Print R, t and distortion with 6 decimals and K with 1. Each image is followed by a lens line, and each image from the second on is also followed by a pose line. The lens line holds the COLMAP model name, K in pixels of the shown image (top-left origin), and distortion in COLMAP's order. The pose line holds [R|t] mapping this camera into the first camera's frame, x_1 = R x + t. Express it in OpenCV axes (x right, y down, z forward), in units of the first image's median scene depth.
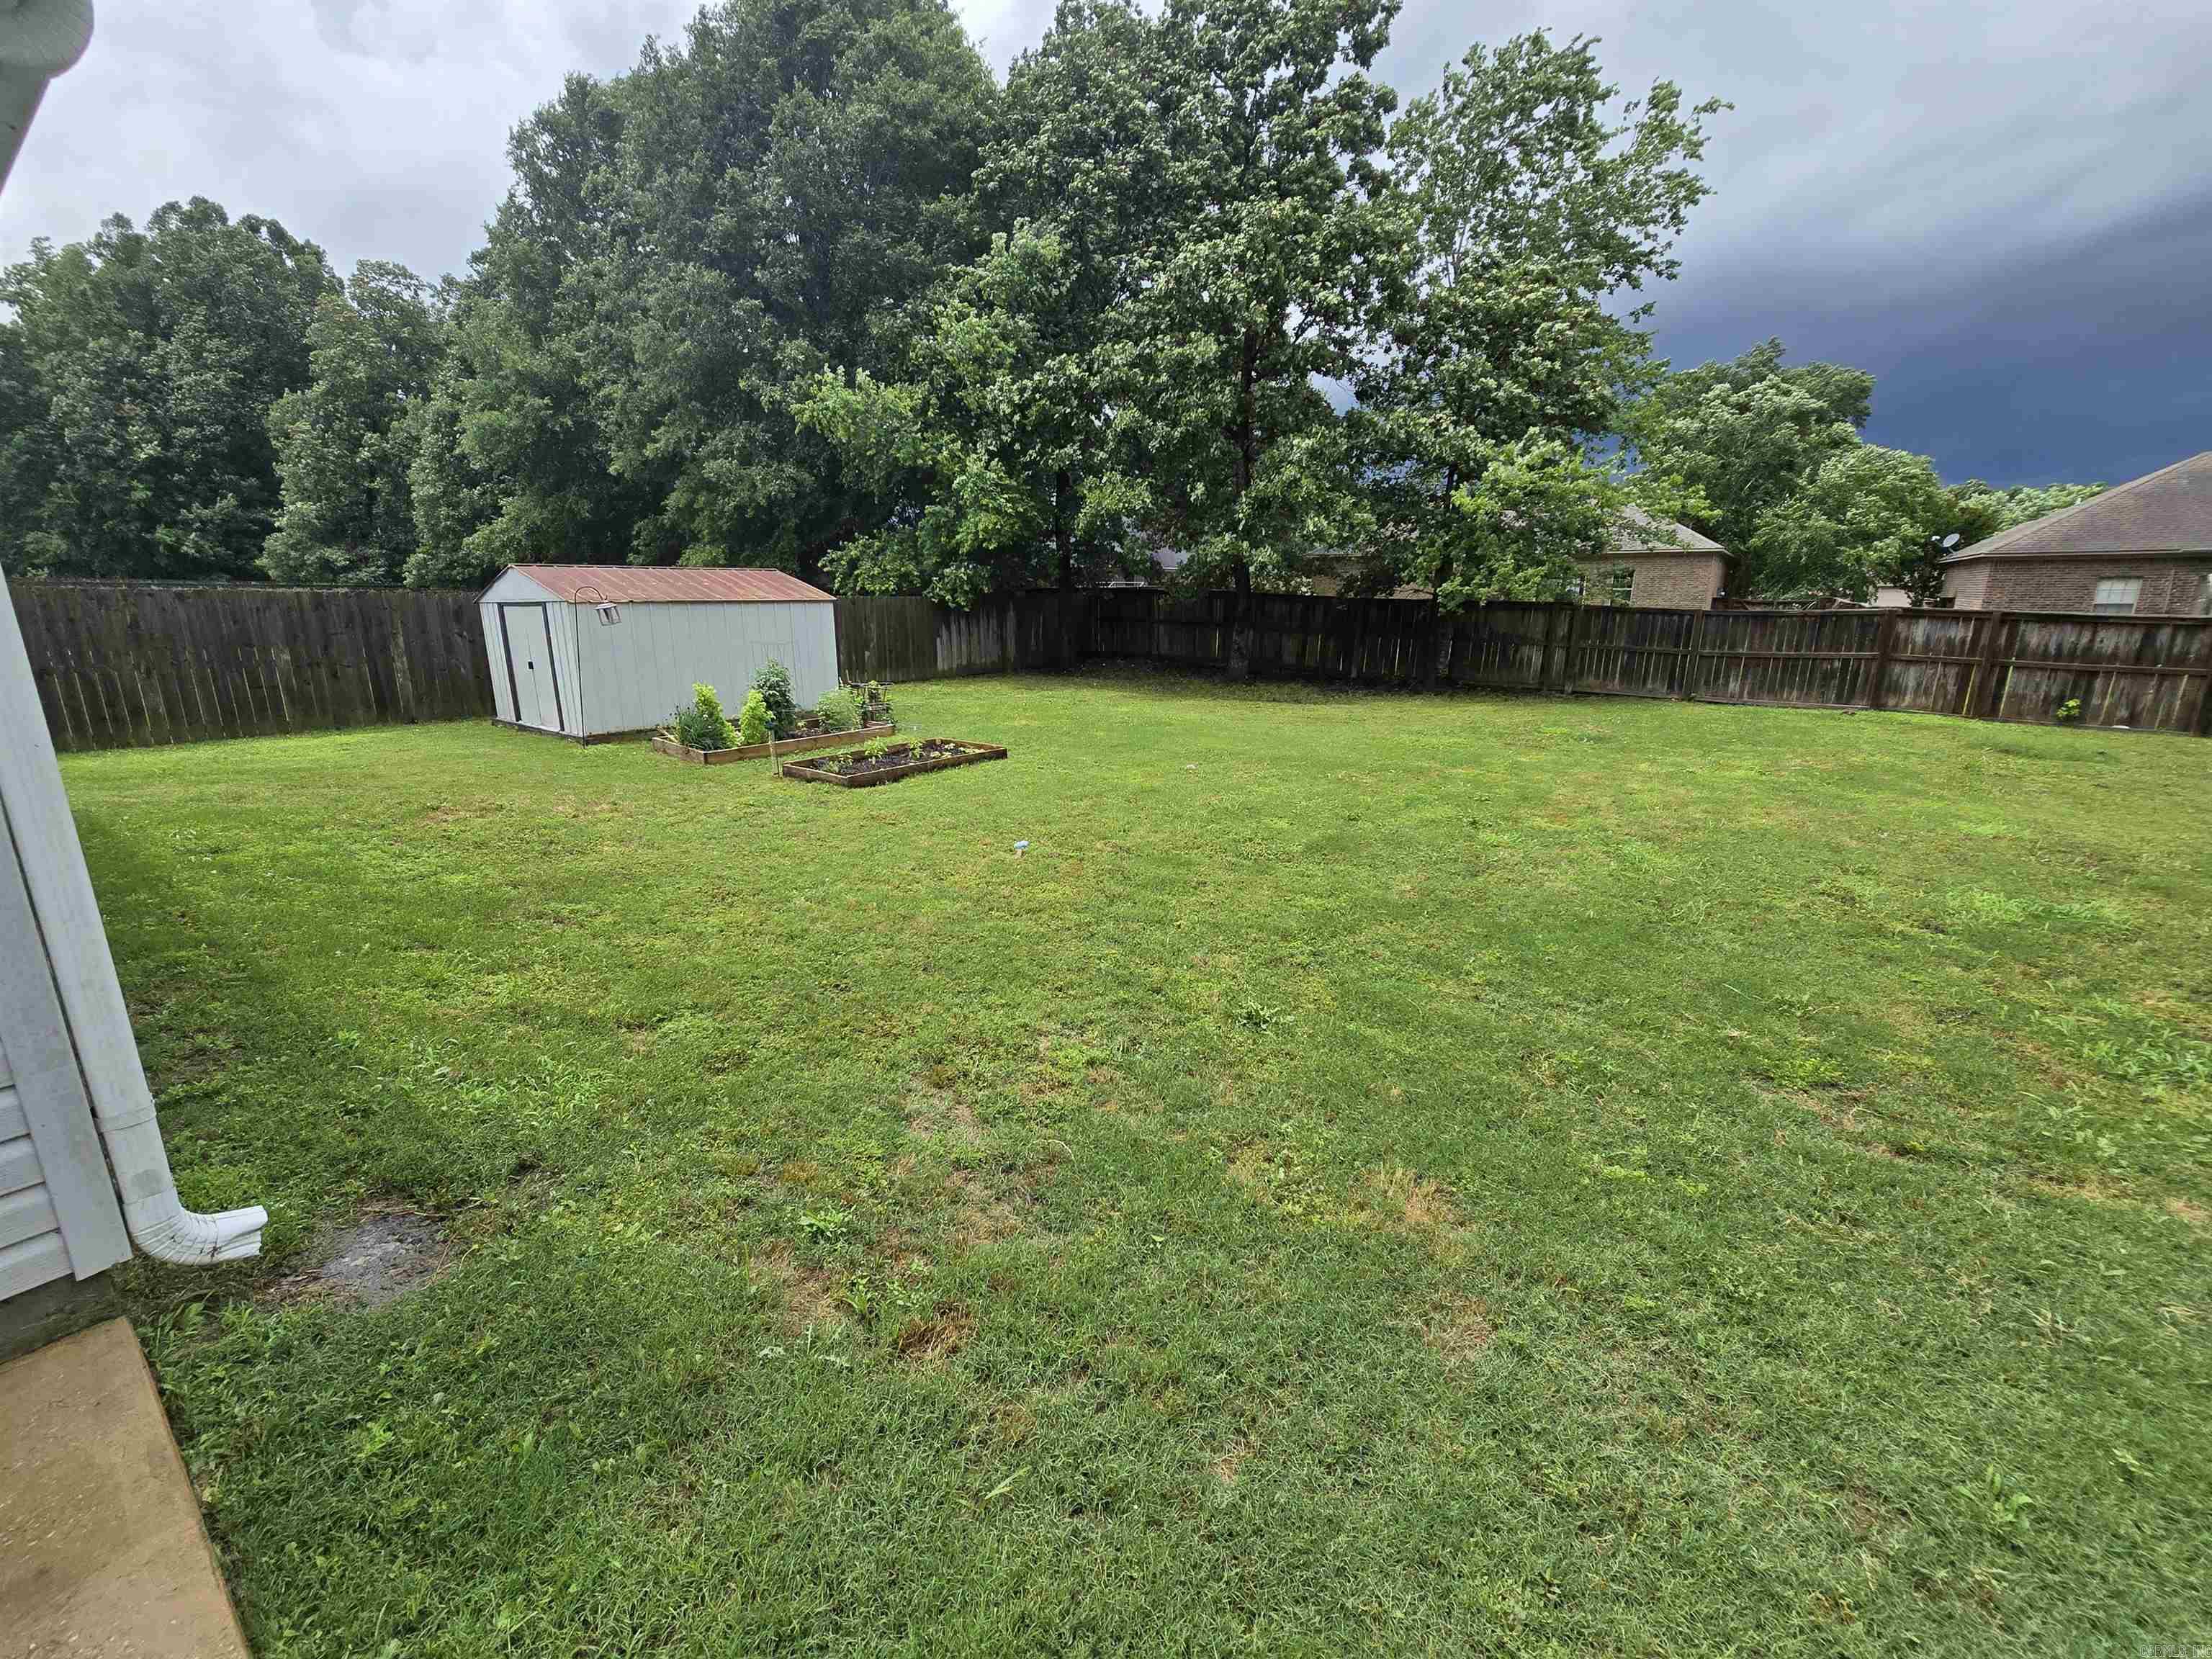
lens RADIAL K [[910.0, 0, 1094.9], [0, 910.0, 821.5], [0, 0, 1]] dist [-0.004228, 0.001133]
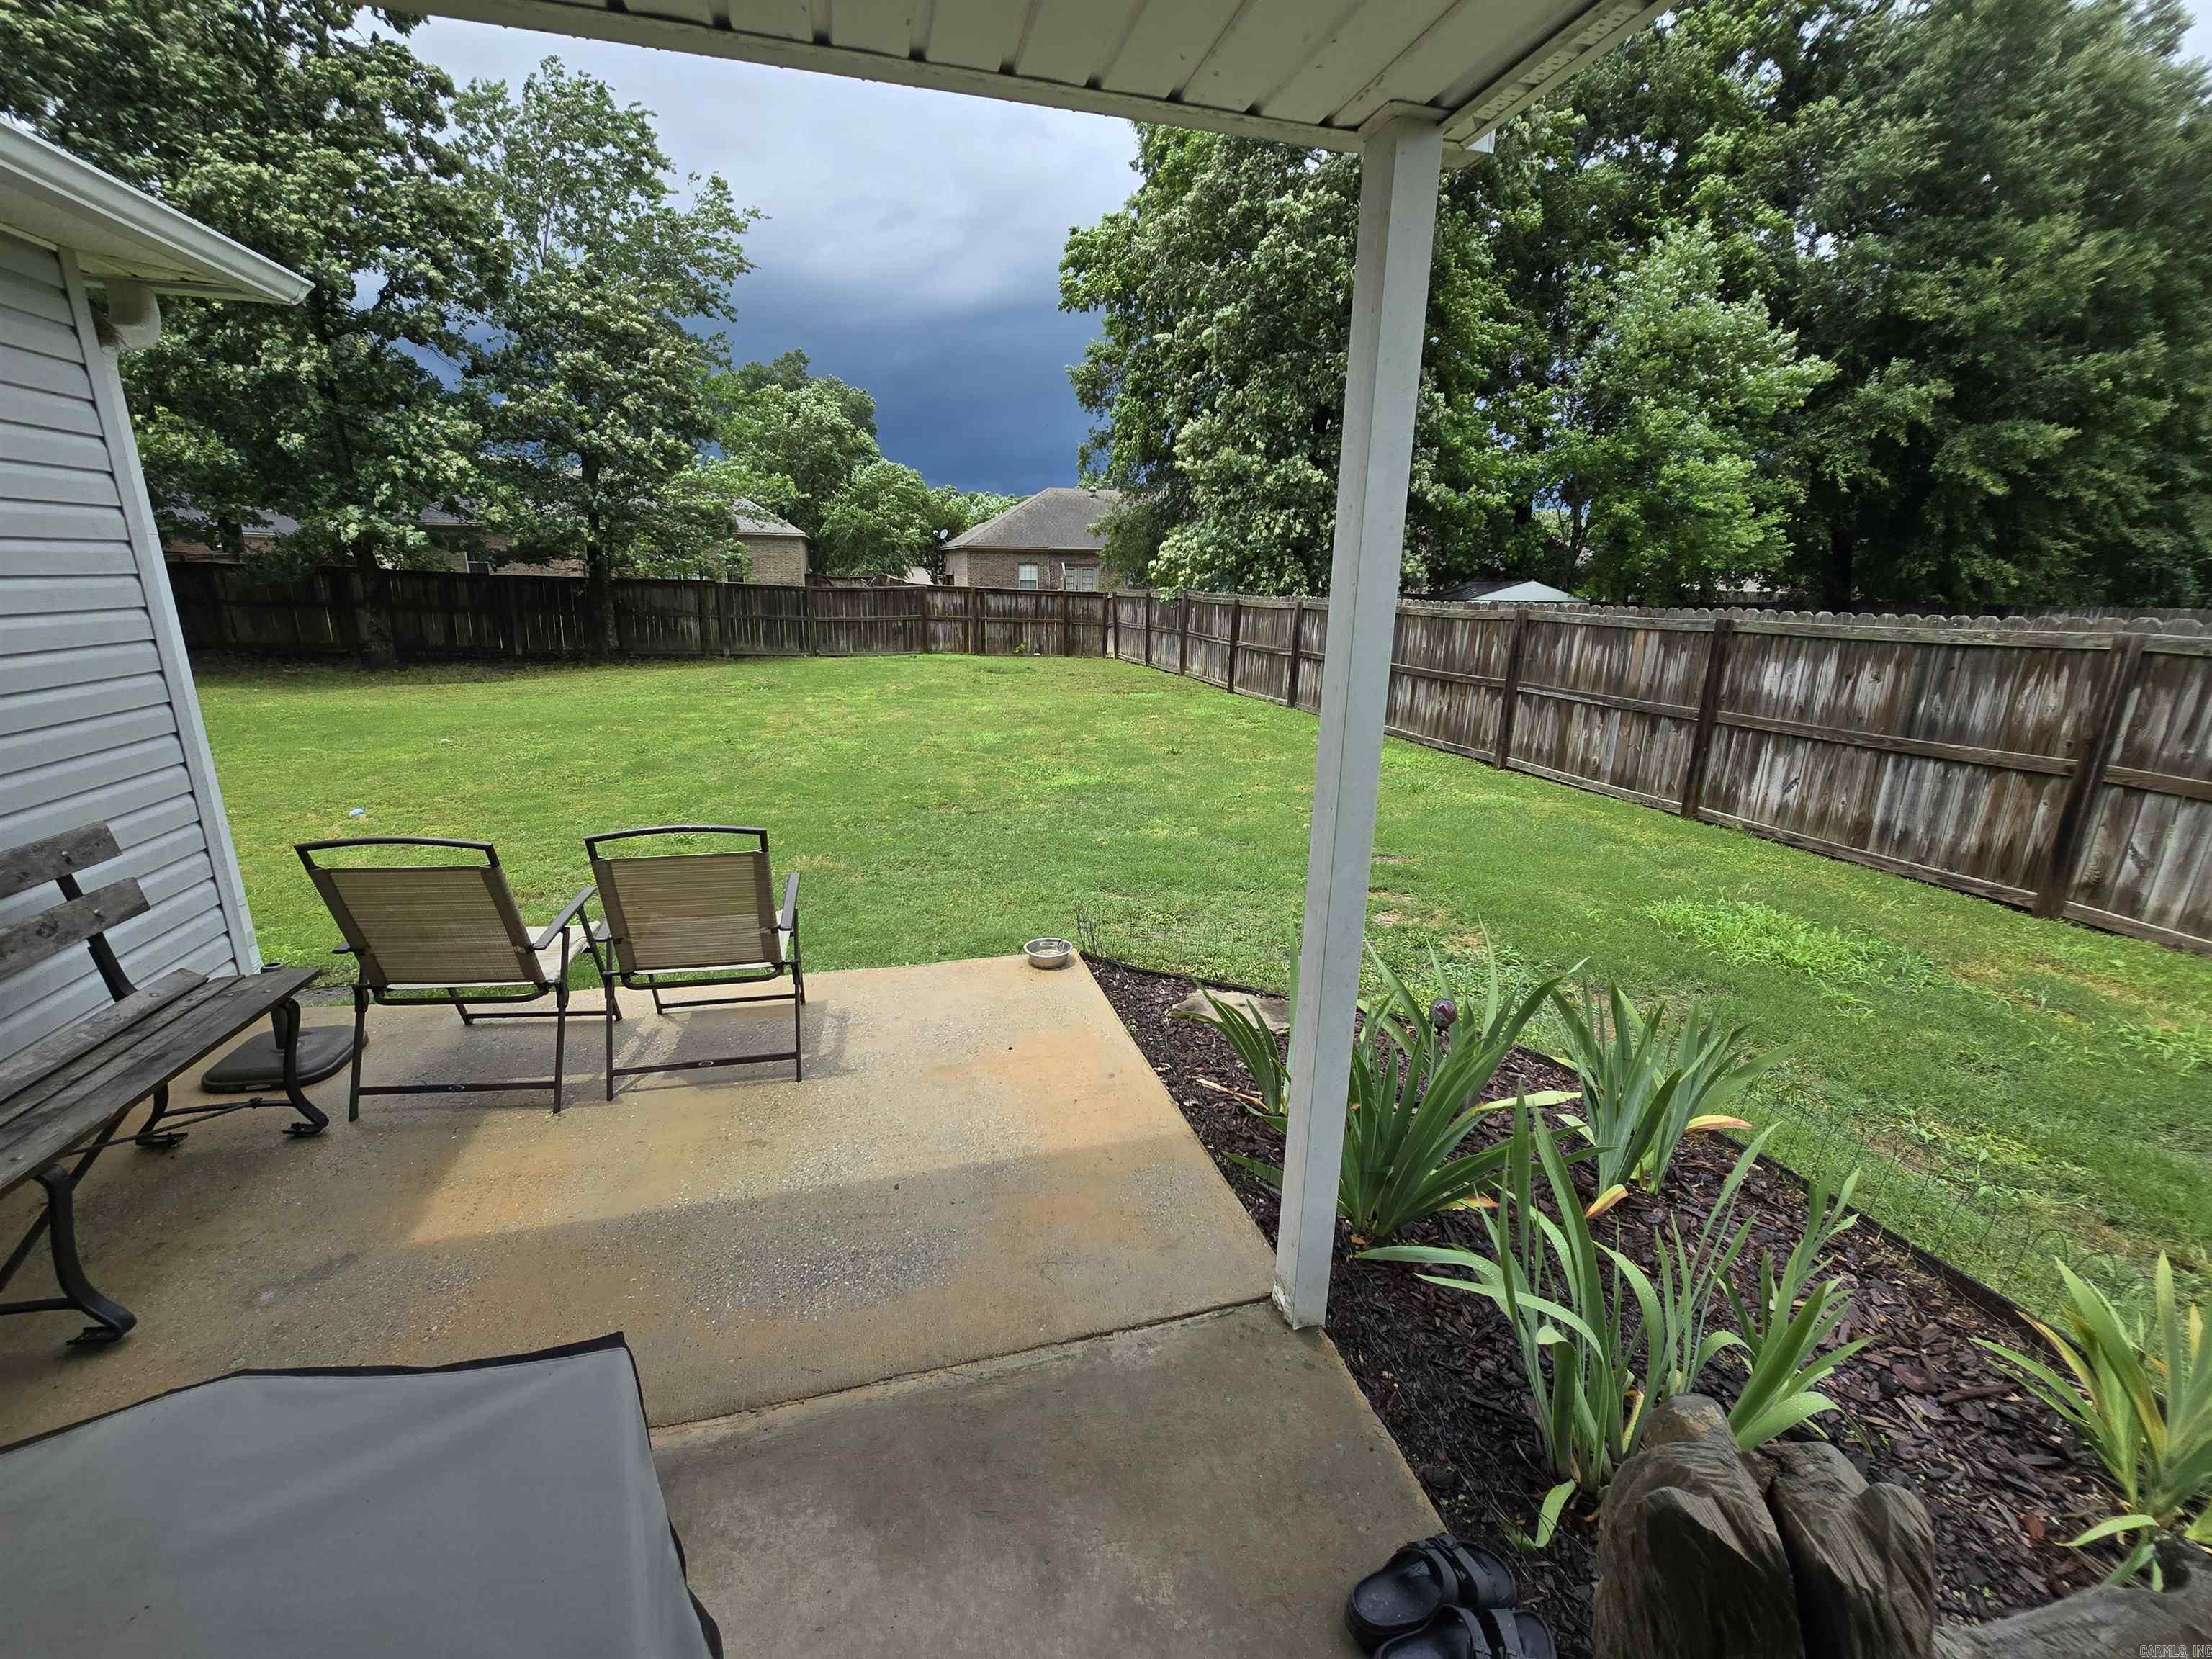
lens RADIAL K [[911.4, 0, 1097.2], [0, 911.4, 820.0], [0, 0, 1]] dist [-0.002801, 0.000213]
pose [[0.626825, -0.197093, 0.753820, -0.142142], [0.175678, 0.978316, 0.109707, 0.028644], [-0.759097, 0.063663, 0.647857, -0.160767]]
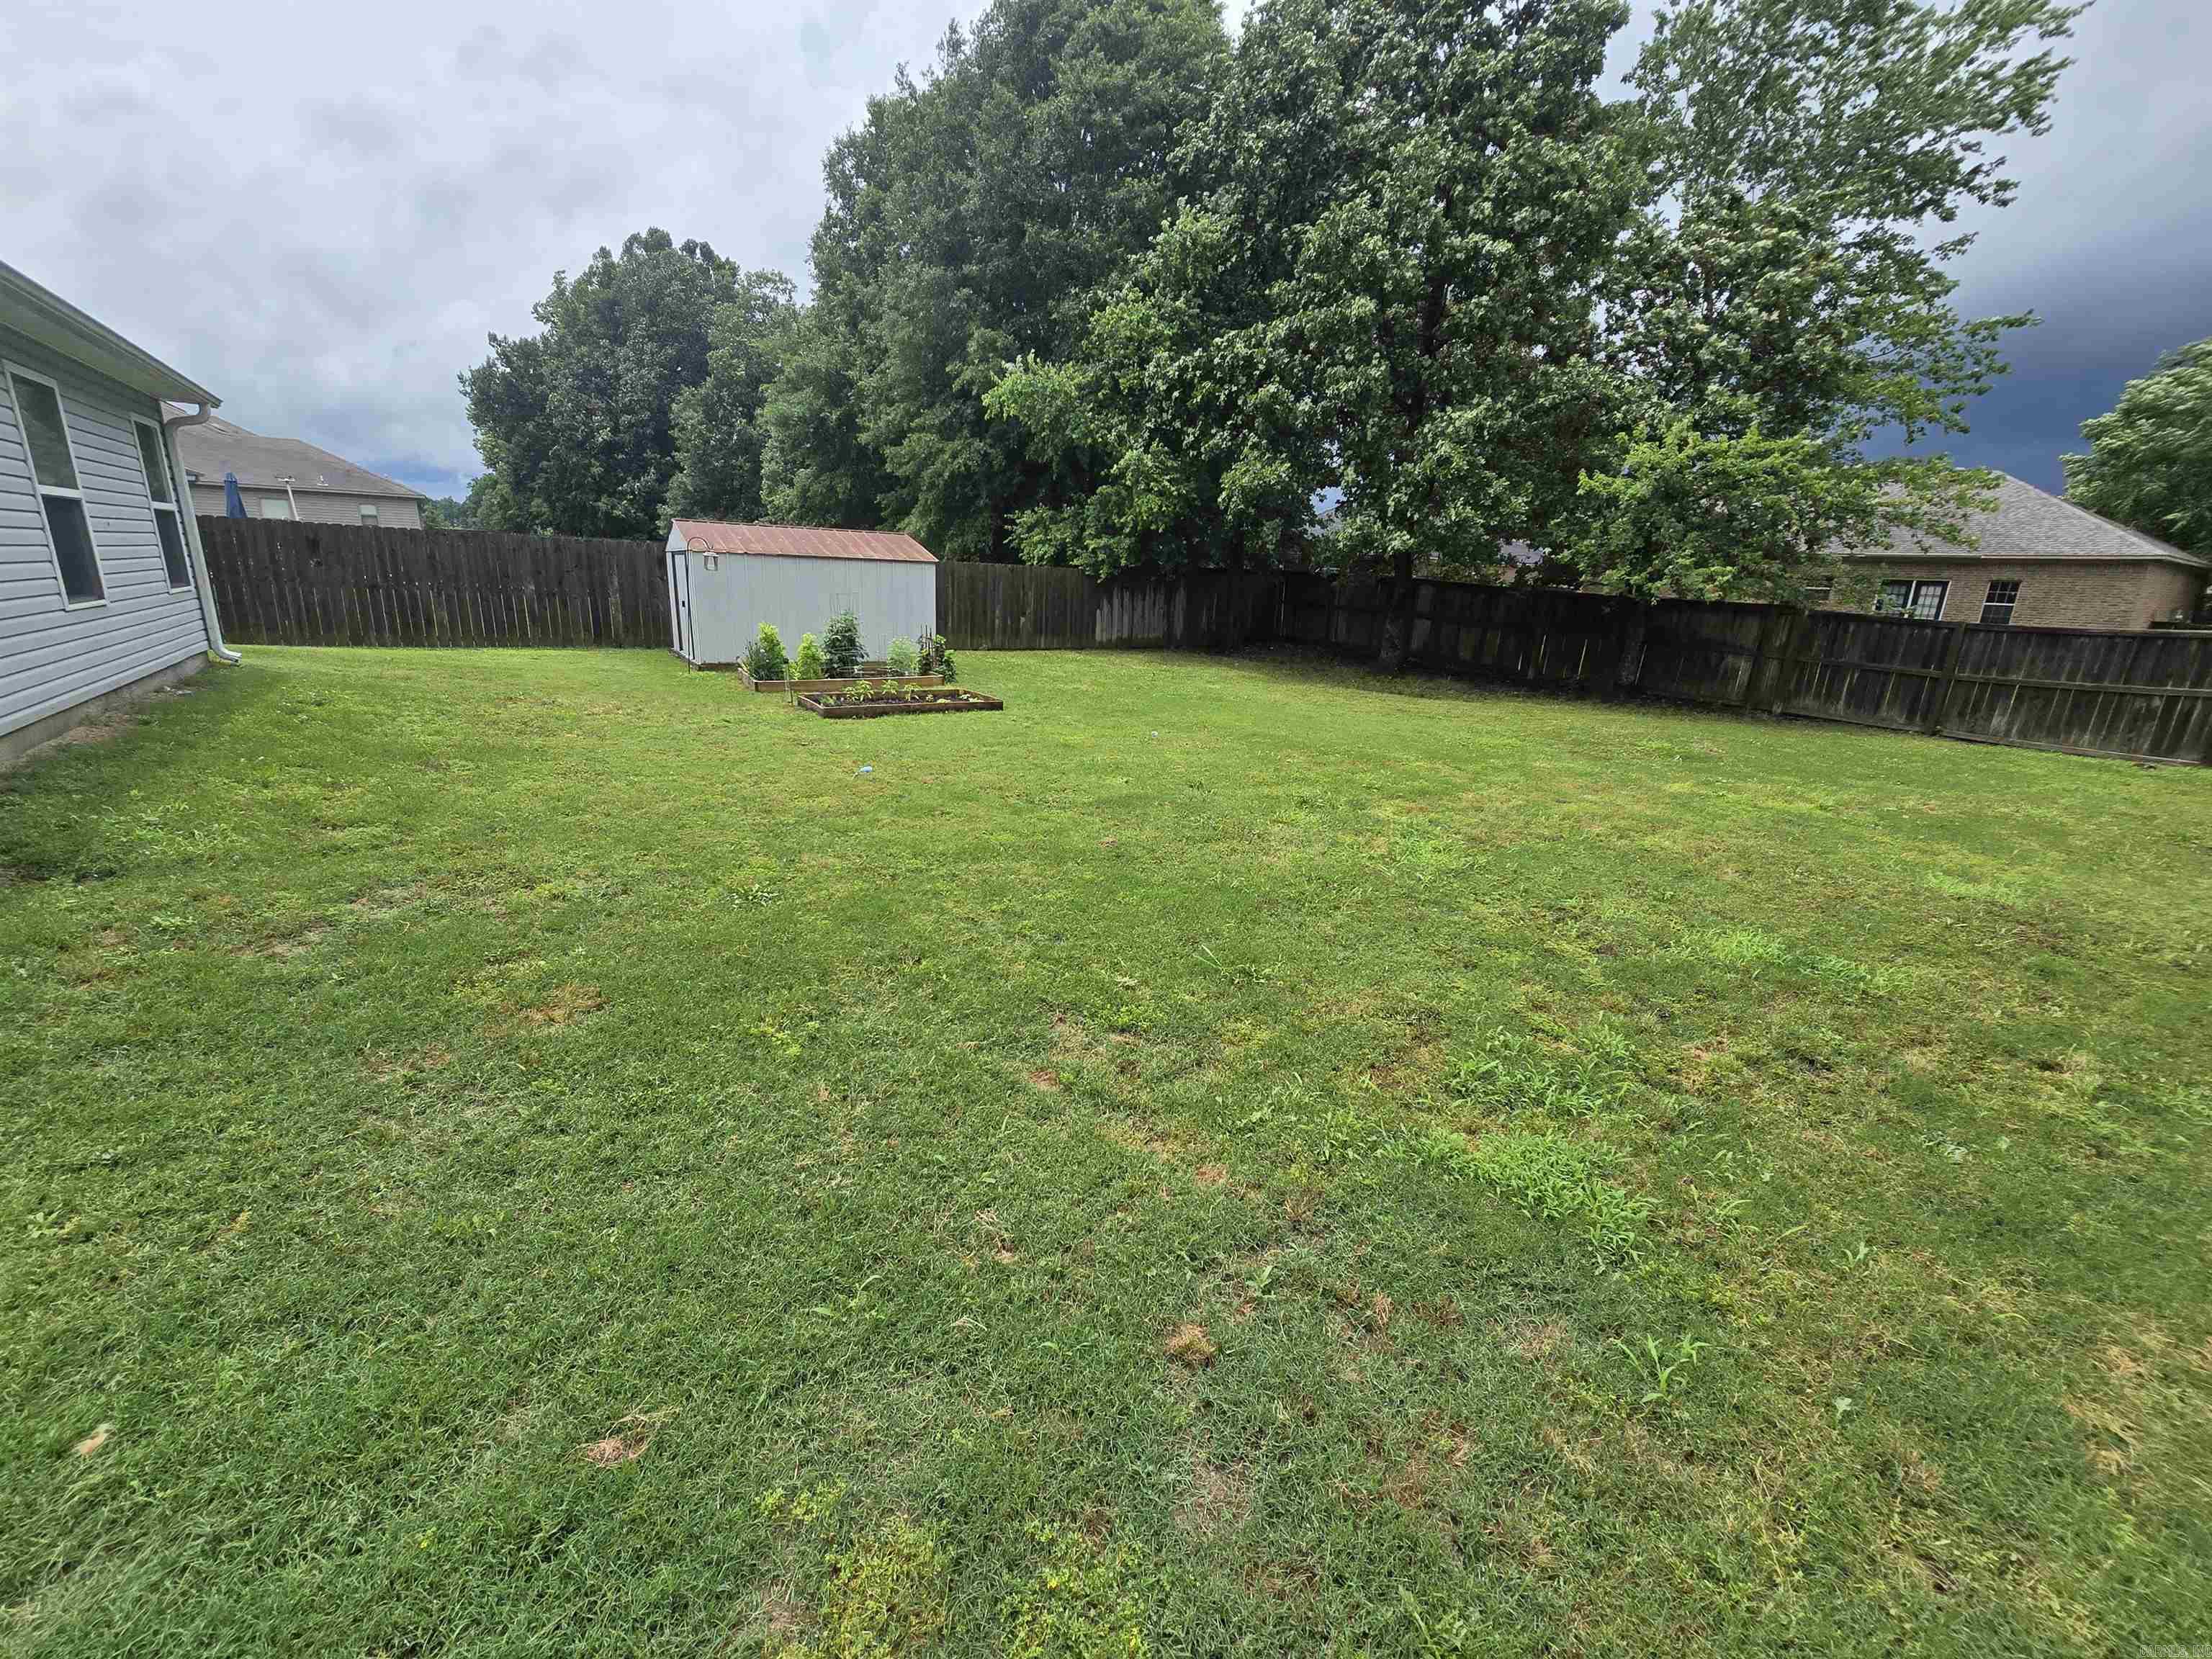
lens RADIAL K [[910.0, 0, 1094.9], [0, 910.0, 821.5], [0, 0, 1]] dist [-0.004228, 0.001133]
pose [[0.943728, 0.126209, -0.305695, 0.209435], [-0.121939, 0.991985, 0.033108, 0.006792], [0.307423, 0.006031, 0.951554, 0.007912]]
